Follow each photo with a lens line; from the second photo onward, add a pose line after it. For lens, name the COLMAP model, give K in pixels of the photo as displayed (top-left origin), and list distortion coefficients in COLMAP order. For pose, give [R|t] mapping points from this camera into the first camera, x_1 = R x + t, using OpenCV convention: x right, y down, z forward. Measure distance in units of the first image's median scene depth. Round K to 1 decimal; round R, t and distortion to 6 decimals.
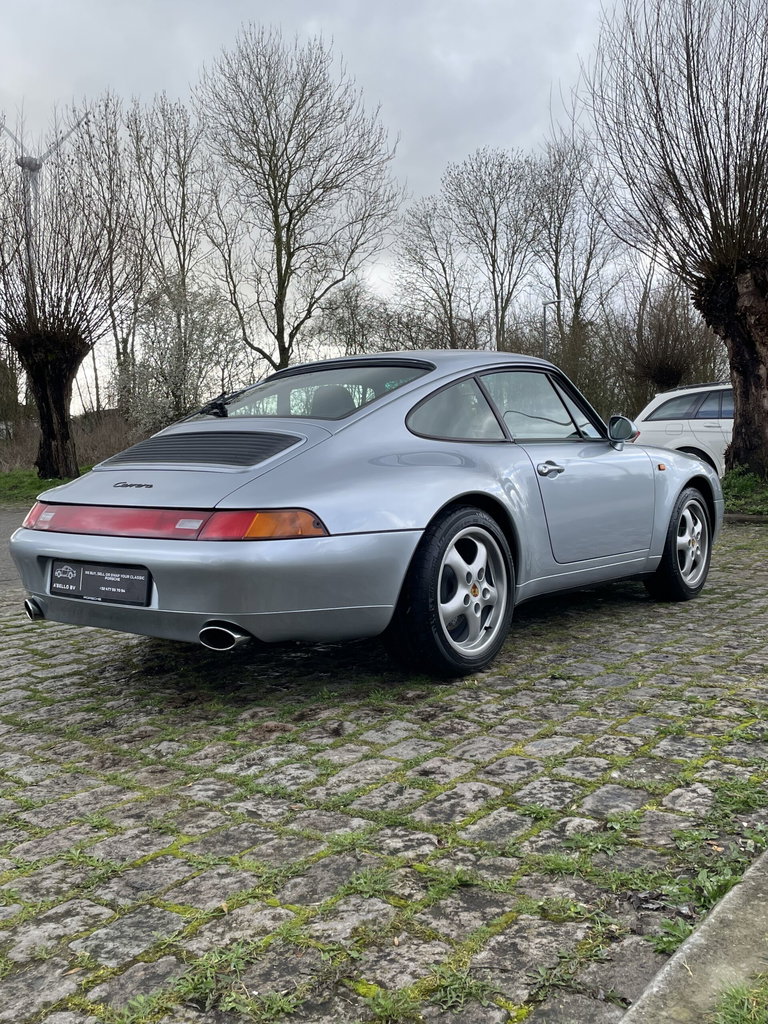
lens RADIAL K [[987.8, 0, 381.2], [0, 987.8, 515.4], [0, 0, 1]] dist [0.110515, -0.012105]
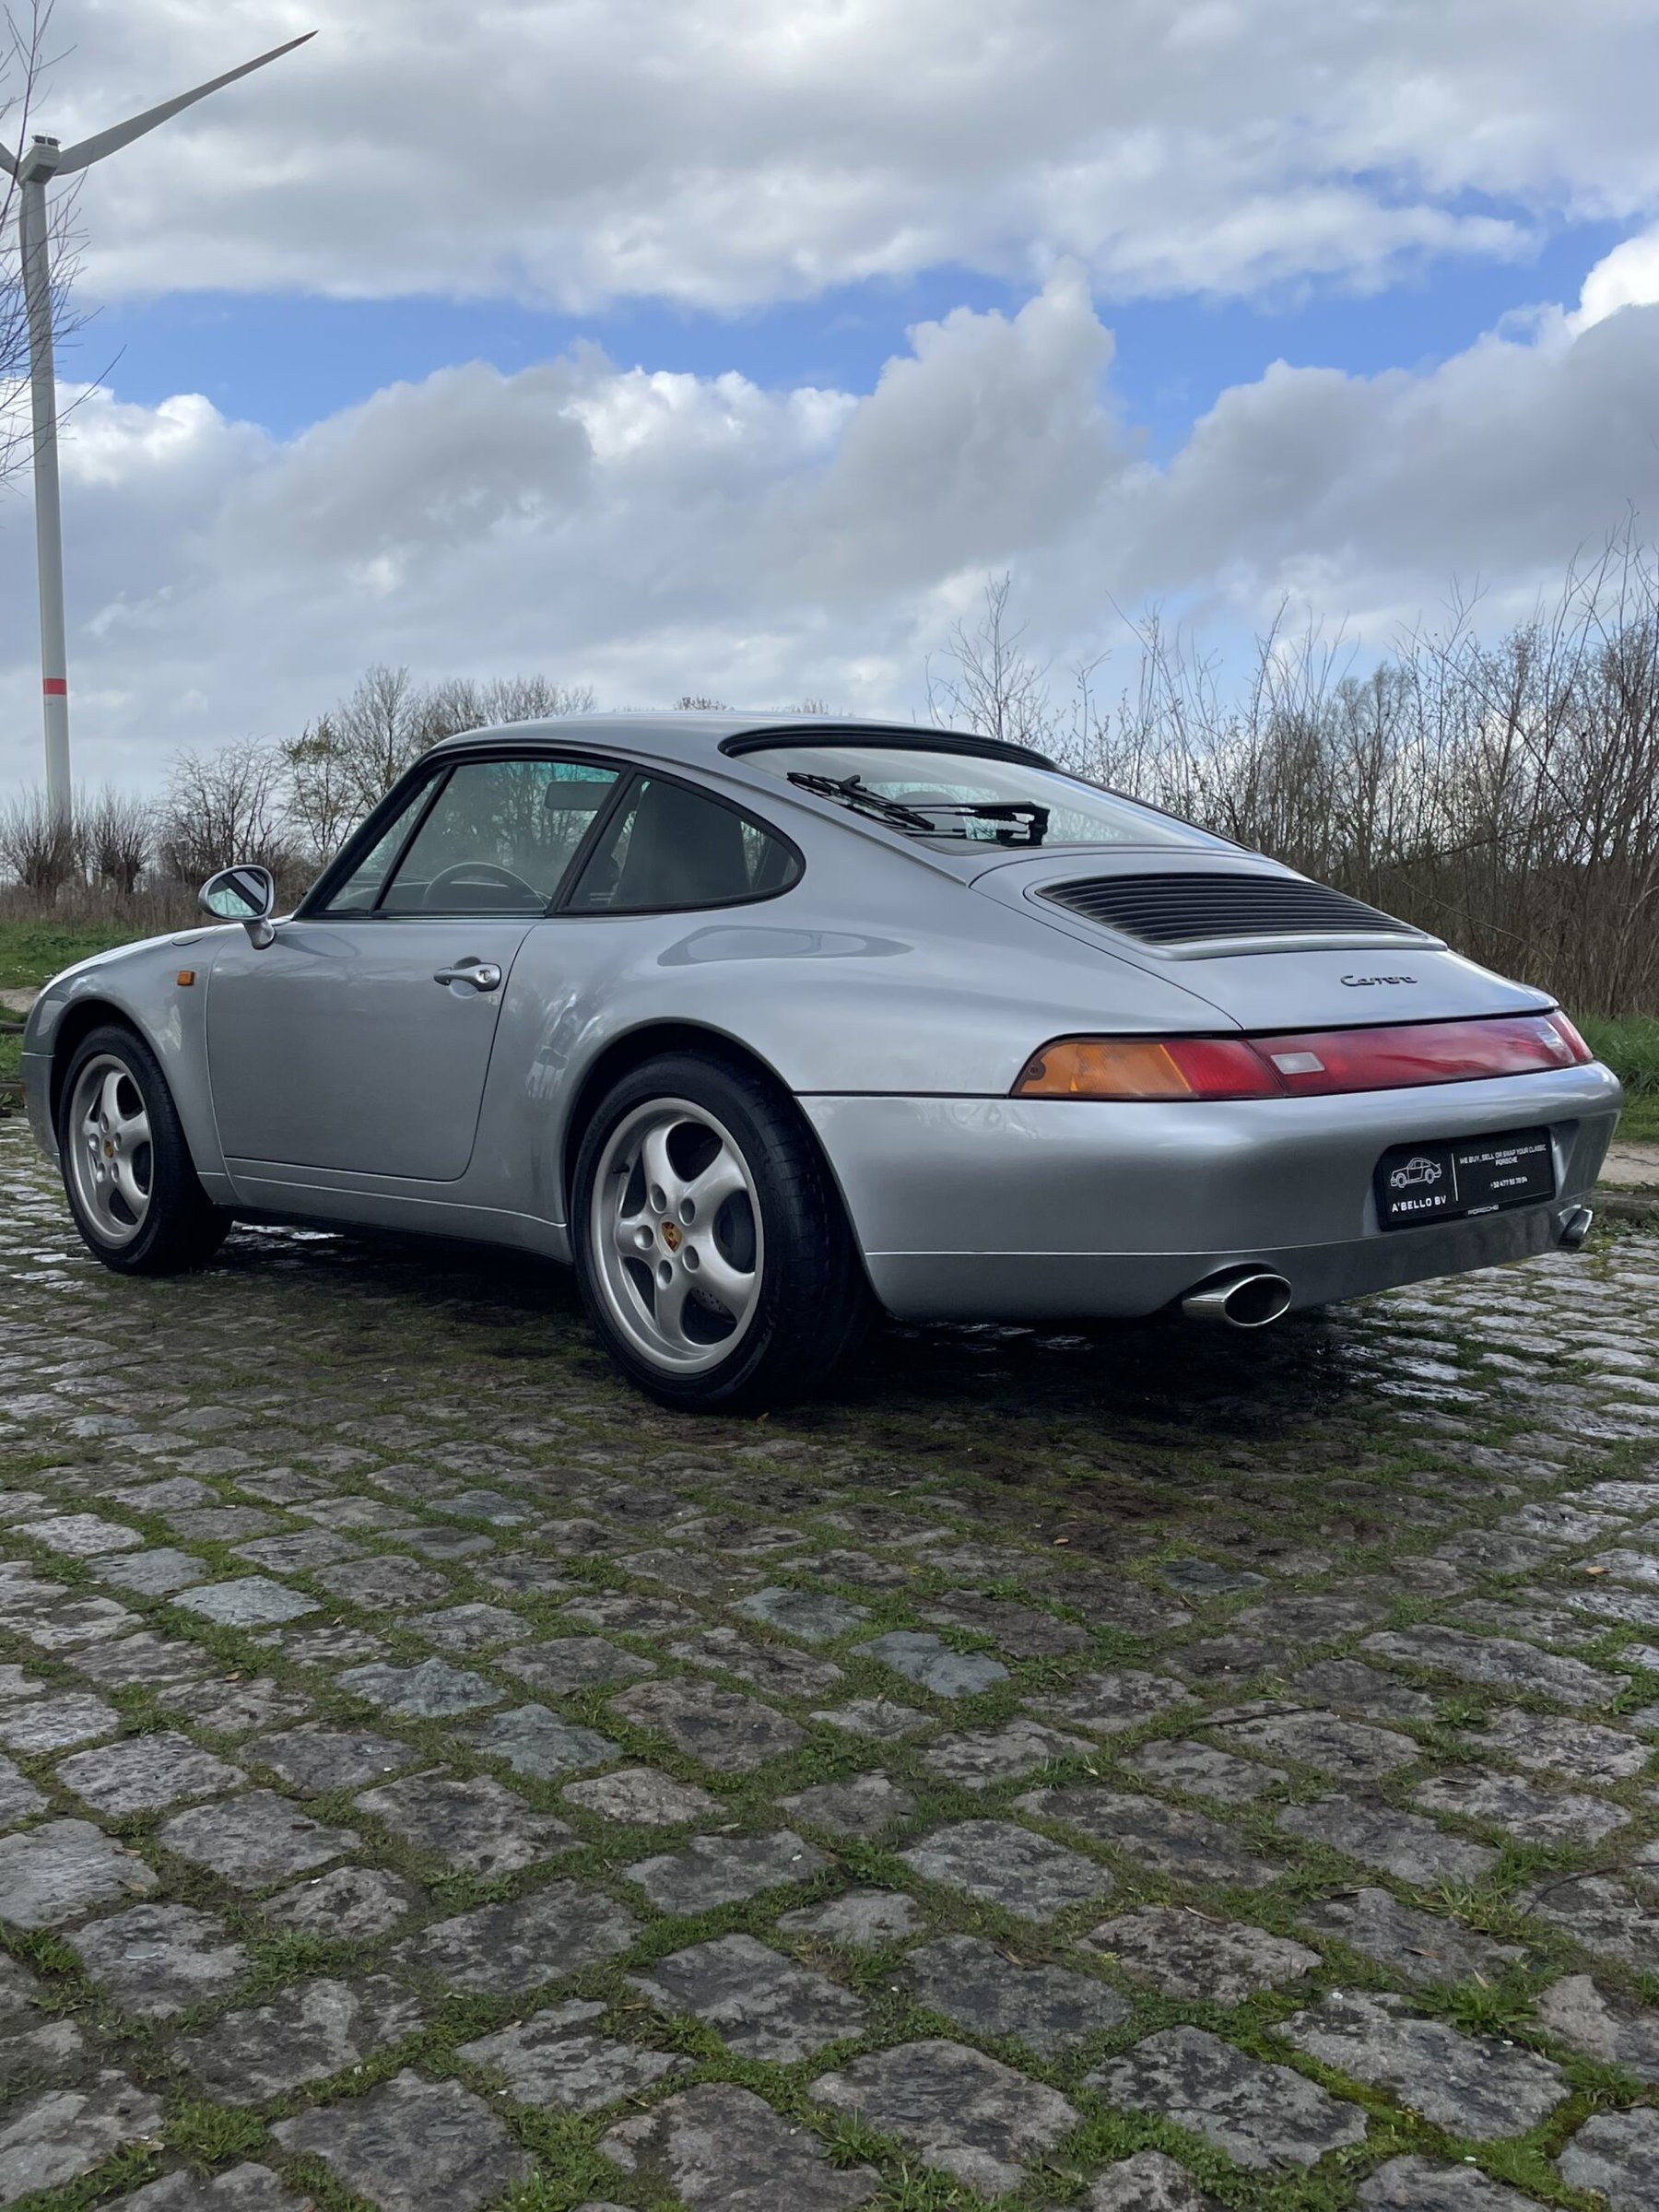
lens RADIAL K [[2133.7, 0, 823.5], [0, 2133.7, 1113.4], [0, 0, 1]] dist [0.110515, -0.012105]
pose [[0.142036, -0.070071, 0.987378, -1.374532], [0.089065, 0.994350, 0.057754, -0.053125], [-0.985846, 0.079738, 0.147474, 1.163162]]
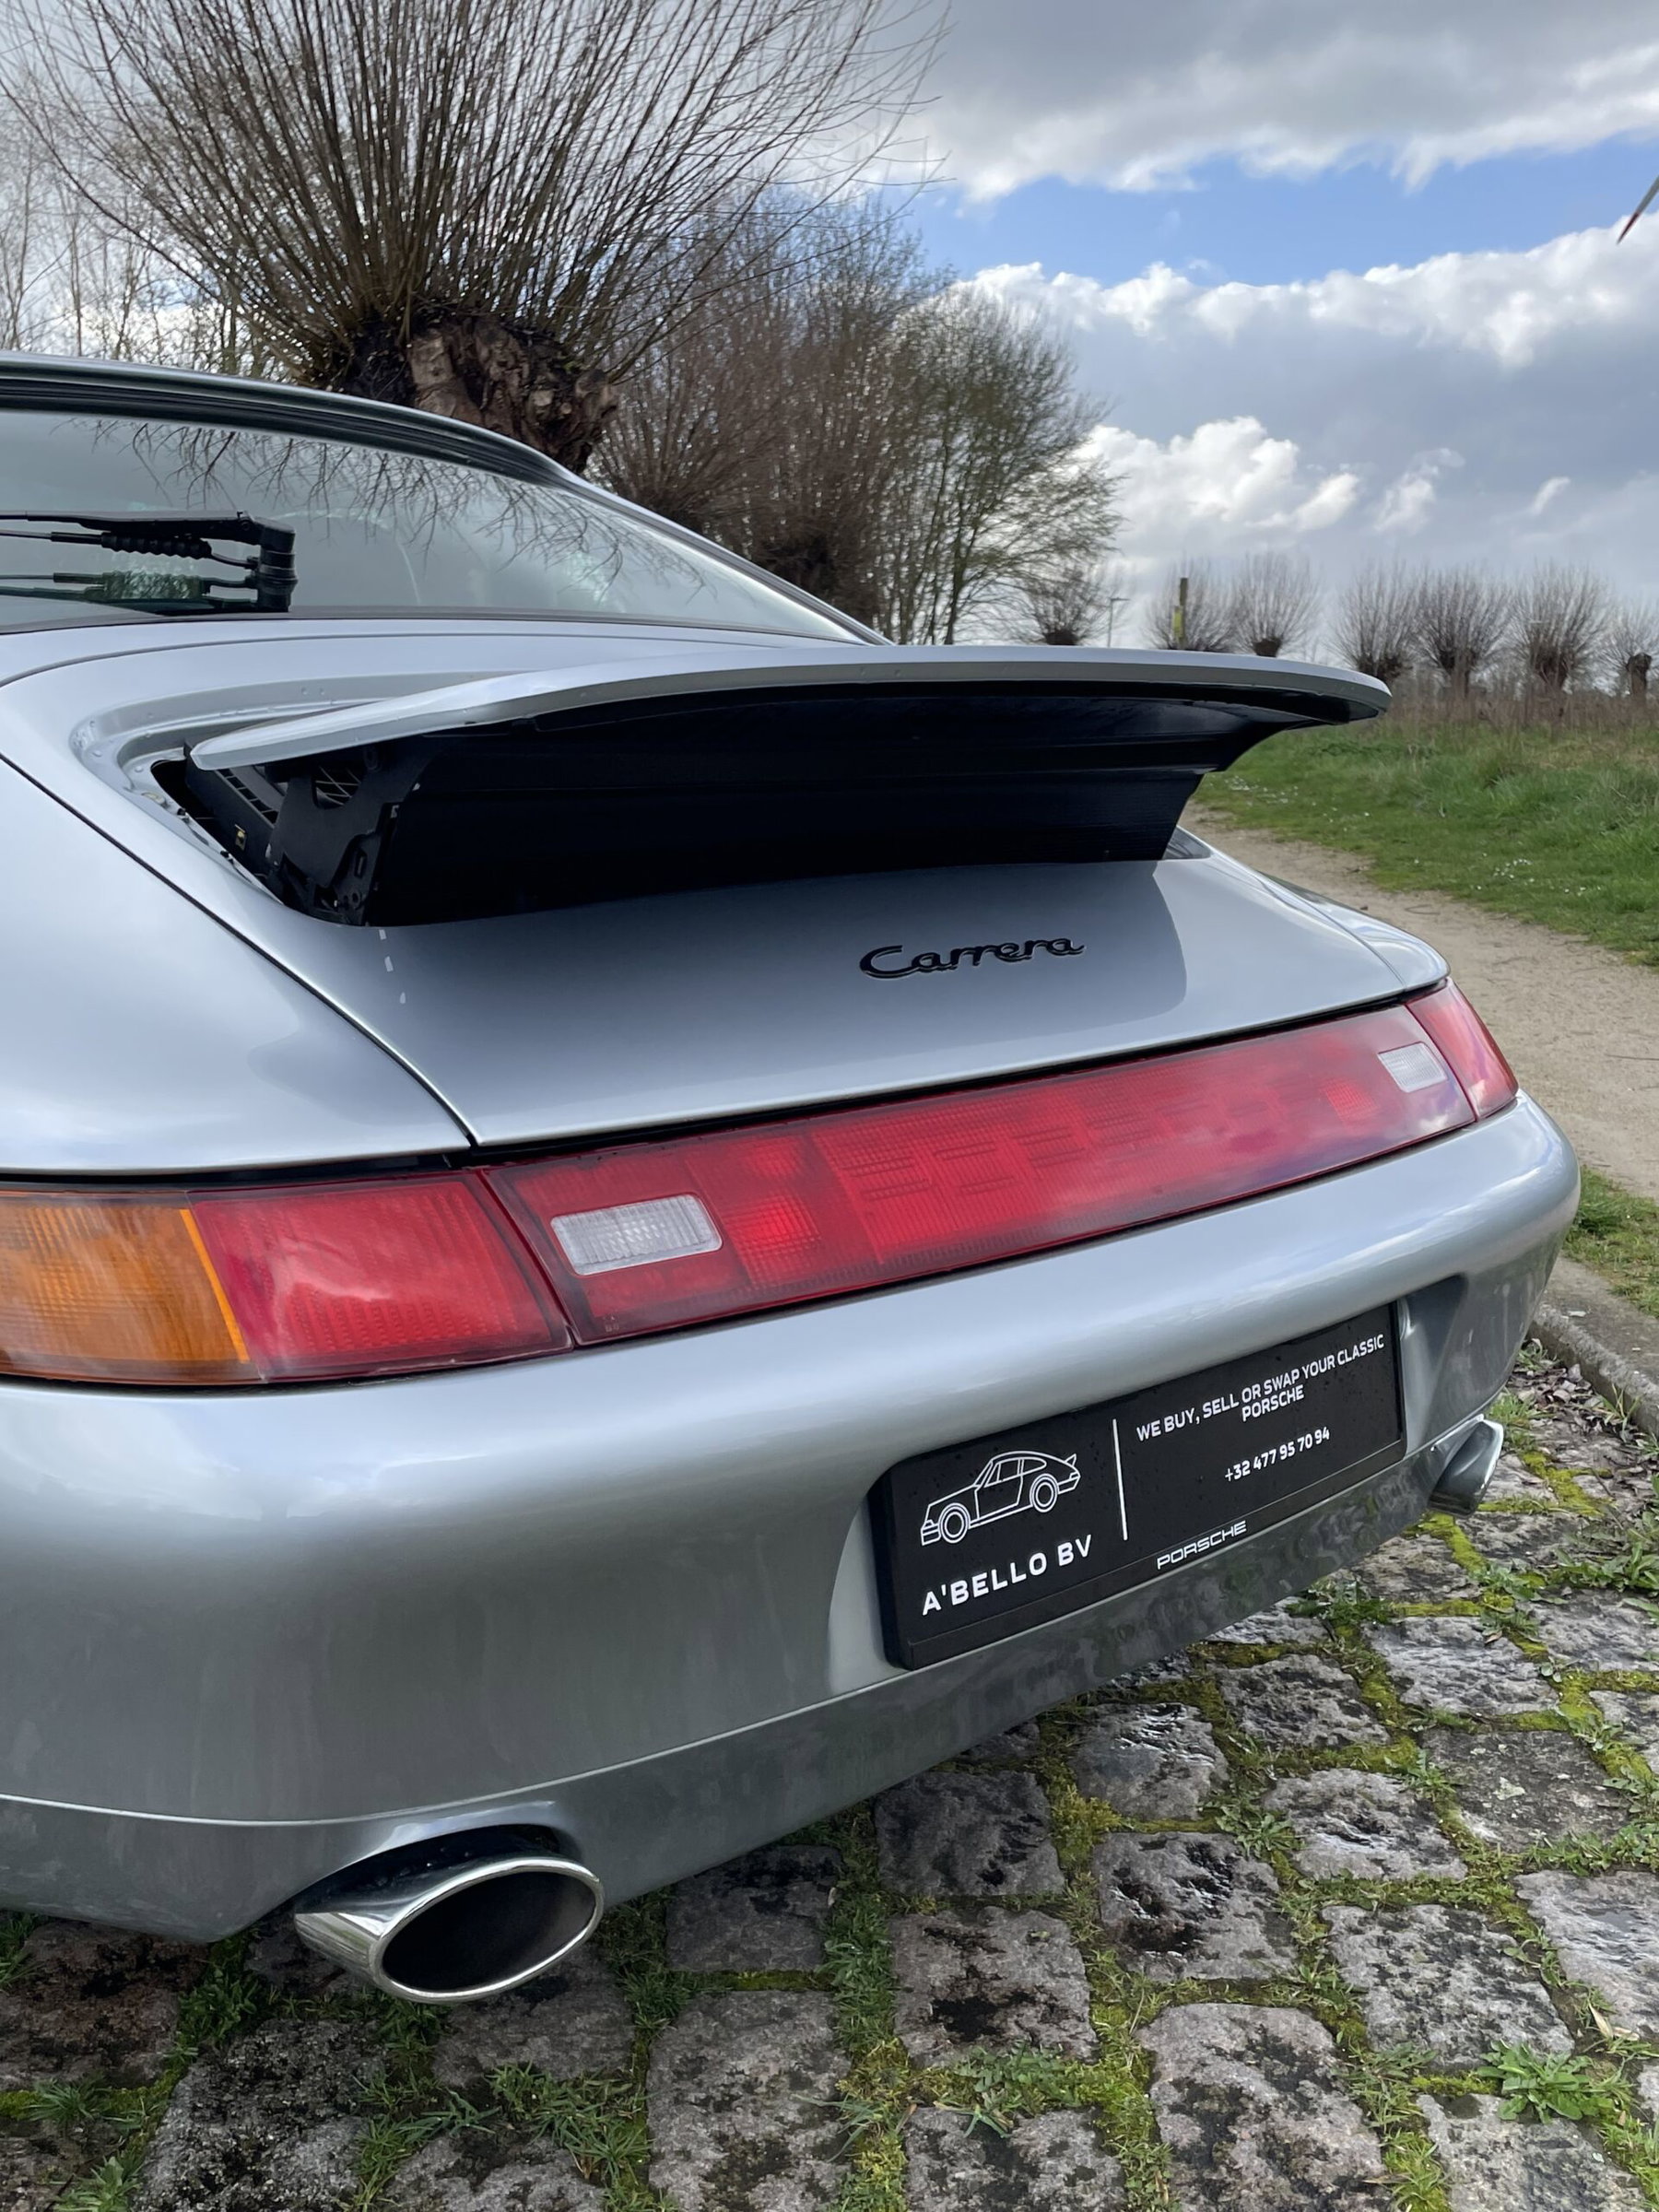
lens RADIAL K [[2162.0, 0, 828.5], [0, 2162.0, 1096.5], [0, 0, 1]] dist [0.087960, -0.122726]
pose [[0.146125, -0.151727, 0.977562, -0.702229], [0.089314, 0.986156, 0.139710, -0.068294], [-0.985226, 0.066895, 0.157653, 1.003303]]
